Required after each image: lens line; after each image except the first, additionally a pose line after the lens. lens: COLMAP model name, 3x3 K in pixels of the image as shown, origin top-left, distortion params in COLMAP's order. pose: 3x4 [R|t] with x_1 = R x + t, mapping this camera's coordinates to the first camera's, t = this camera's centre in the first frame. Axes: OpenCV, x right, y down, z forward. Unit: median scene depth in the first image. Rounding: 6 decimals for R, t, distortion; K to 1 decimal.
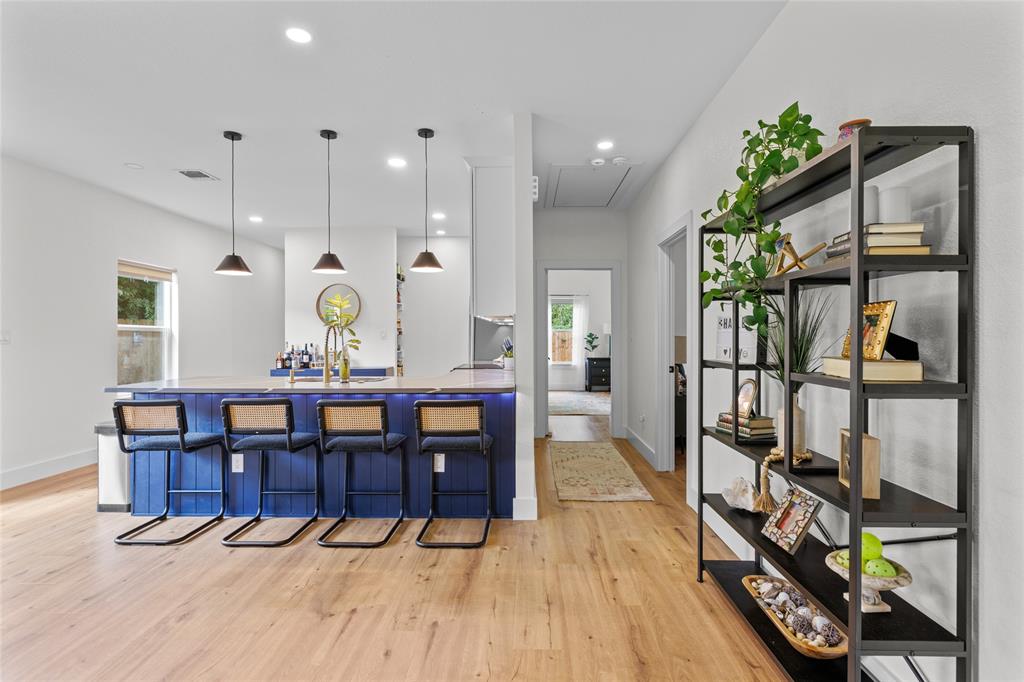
lens RADIAL K [[495.4, 0, 512.5], [0, 495.4, 343.6], [0, 0, 1]] dist [-0.001700, -0.001014]
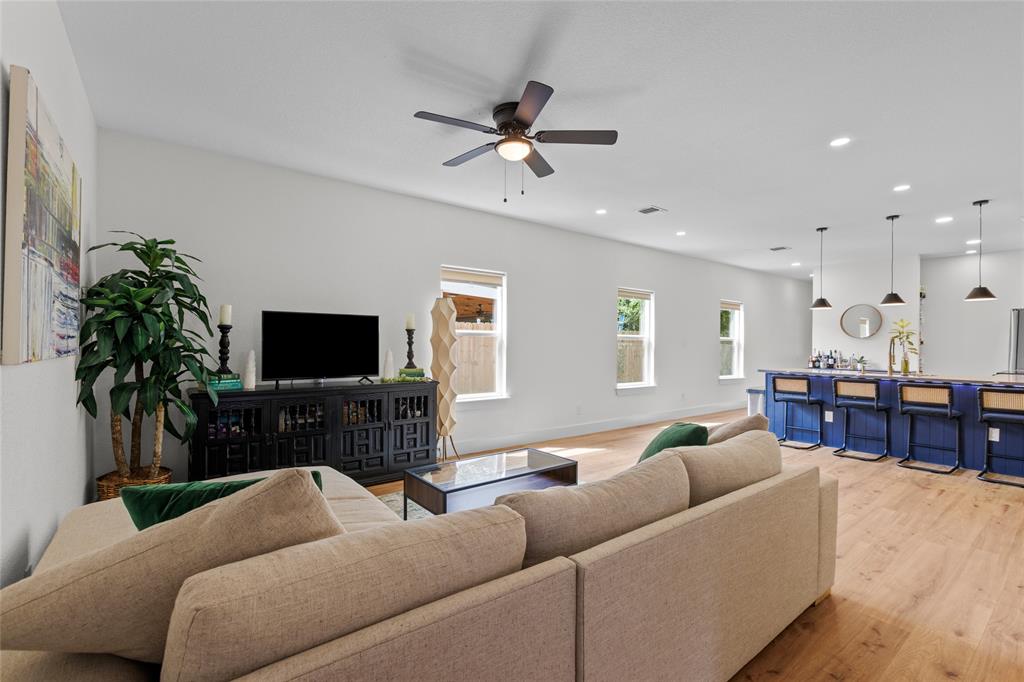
lens RADIAL K [[456.4, 0, 512.0], [0, 456.4, 341.0], [0, 0, 1]] dist [-0.001334, -0.000687]
pose [[0.633833, 0.005645, -0.773449, -0.012520], [-0.021082, 0.999728, -0.009980, 0.010764], [0.773182, 0.022631, 0.633780, -0.889716]]
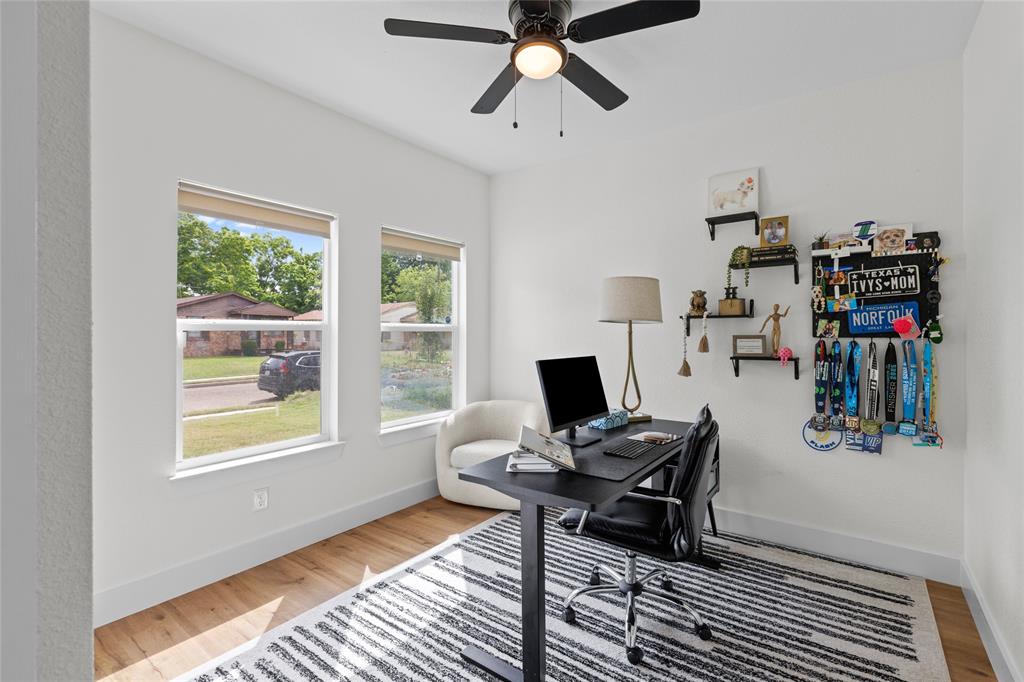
lens RADIAL K [[456.4, 0, 512.0], [0, 456.4, 341.0], [0, 0, 1]] dist [-0.001334, -0.000687]
pose [[0.795040, 0.023372, -0.606106, -0.401019], [-0.014385, 0.999703, 0.019681, -0.043060], [0.606386, -0.006928, 0.795140, 0.904660]]
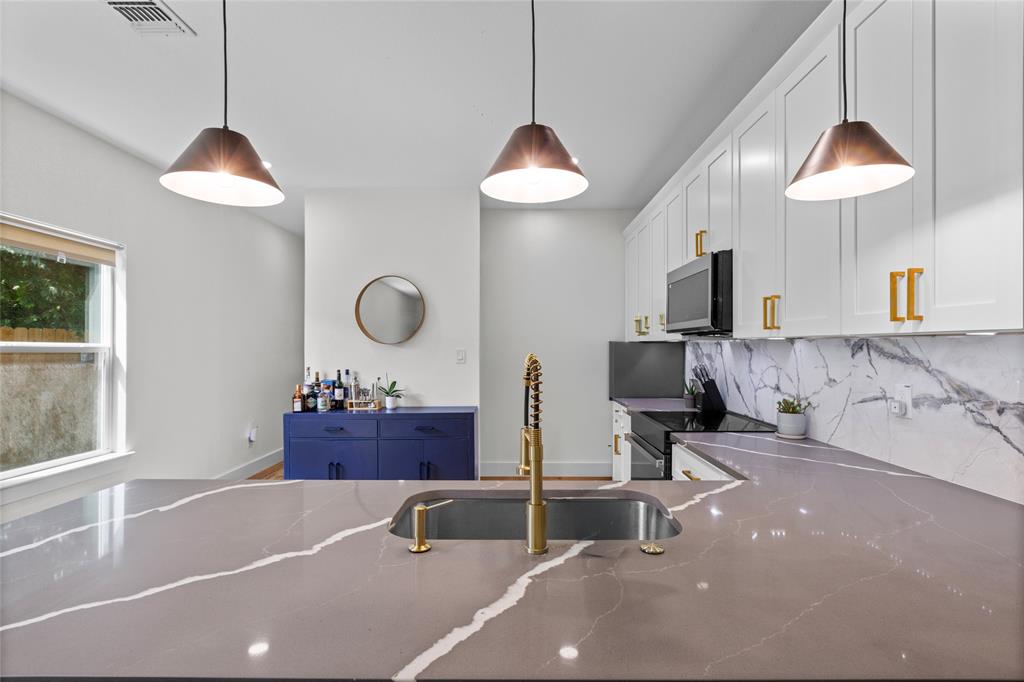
lens RADIAL K [[489.2, 0, 514.2], [0, 489.2, 346.7], [0, 0, 1]] dist [-0.000819, 0.000107]
pose [[0.999675, 0.002112, 0.025398, -0.403462], [-0.001753, 0.999898, -0.014146, -0.041077], [-0.025425, 0.014097, 0.999577, 0.713547]]
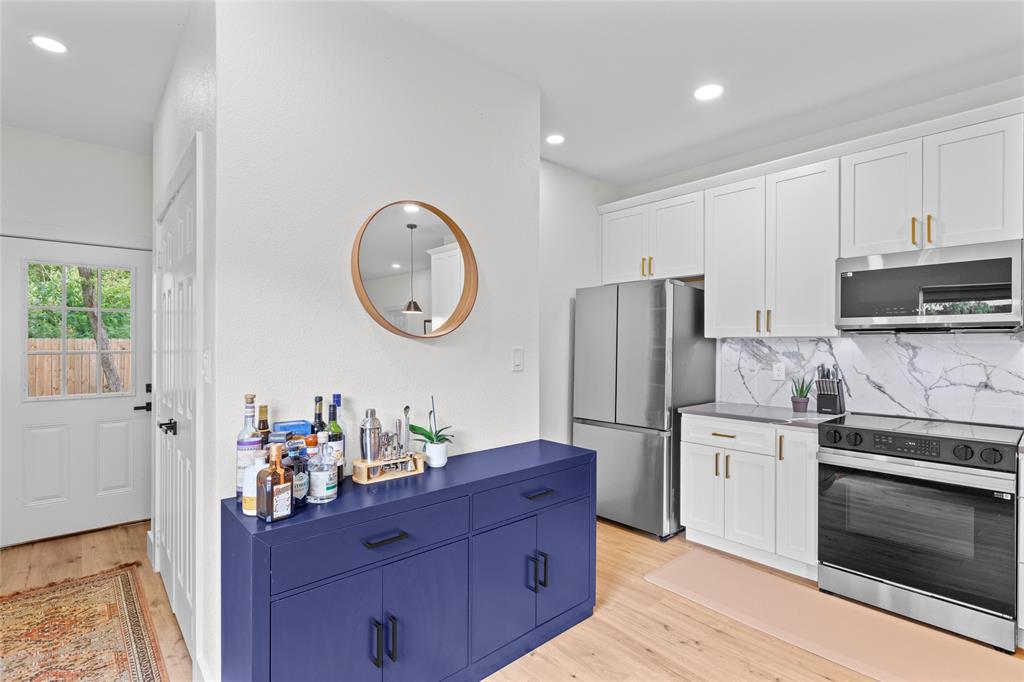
lens RADIAL K [[494.5, 0, 517.8], [0, 494.5, 343.3], [0, 0, 1]] dist [-0.002154, 0.000141]
pose [[0.720474, 0.004202, 0.693469, -1.018260], [0.006333, 0.999900, -0.012638, -0.049147], [-0.693453, 0.013497, 0.720376, 1.403309]]
